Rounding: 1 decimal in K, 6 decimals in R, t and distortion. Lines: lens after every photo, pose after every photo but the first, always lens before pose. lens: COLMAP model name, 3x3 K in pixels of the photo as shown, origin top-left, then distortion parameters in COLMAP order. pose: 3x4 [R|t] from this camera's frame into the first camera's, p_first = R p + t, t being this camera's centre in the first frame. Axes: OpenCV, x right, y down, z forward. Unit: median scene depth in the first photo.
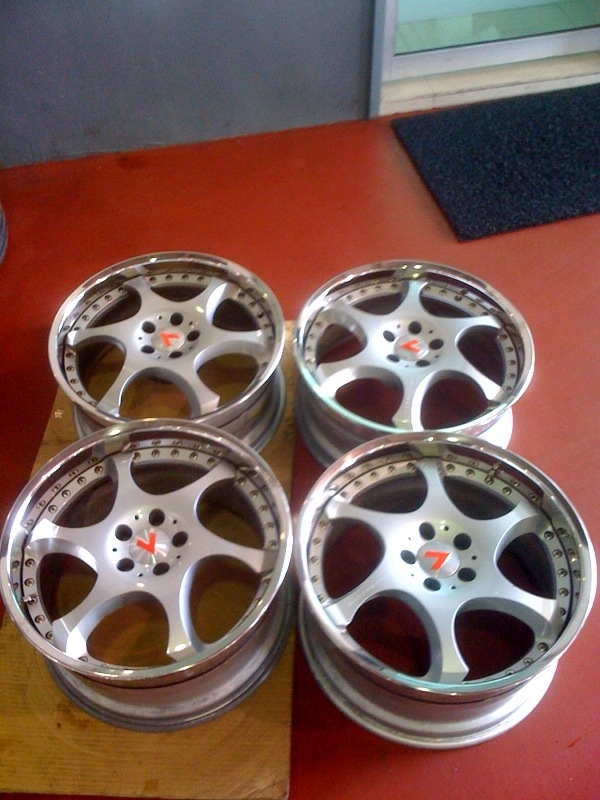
lens RADIAL K [[837.3, 0, 300.0], [0, 837.3, 400.0], [0, 0, 1]] dist [0.177572, -0.392229]
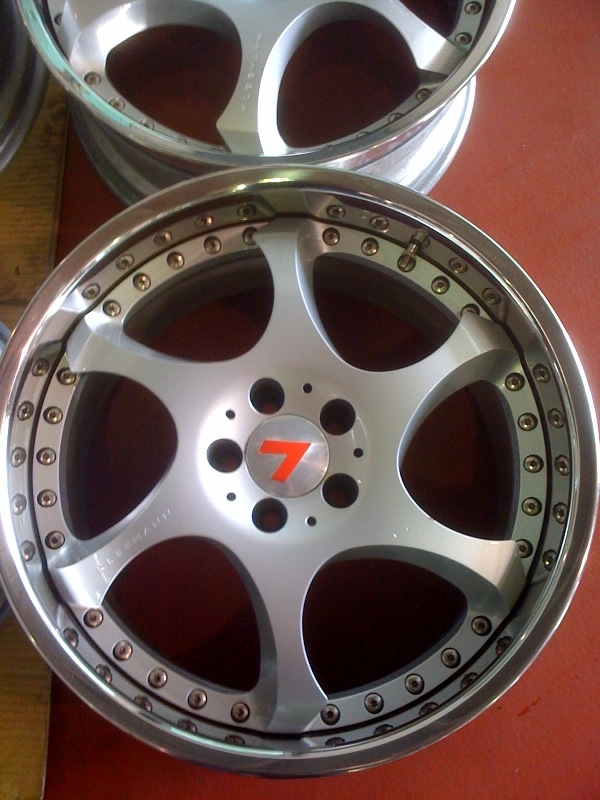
lens RADIAL K [[883.8, 0, 300.0], [0, 883.8, 400.0], [0, 0, 1]] dist [-0.000279, 0.002009]
pose [[0.998984, -0.042991, 0.013532, 0.159018], [0.032389, 0.893564, 0.447765, -0.067224], [-0.031342, -0.446872, 0.894049, 0.534218]]
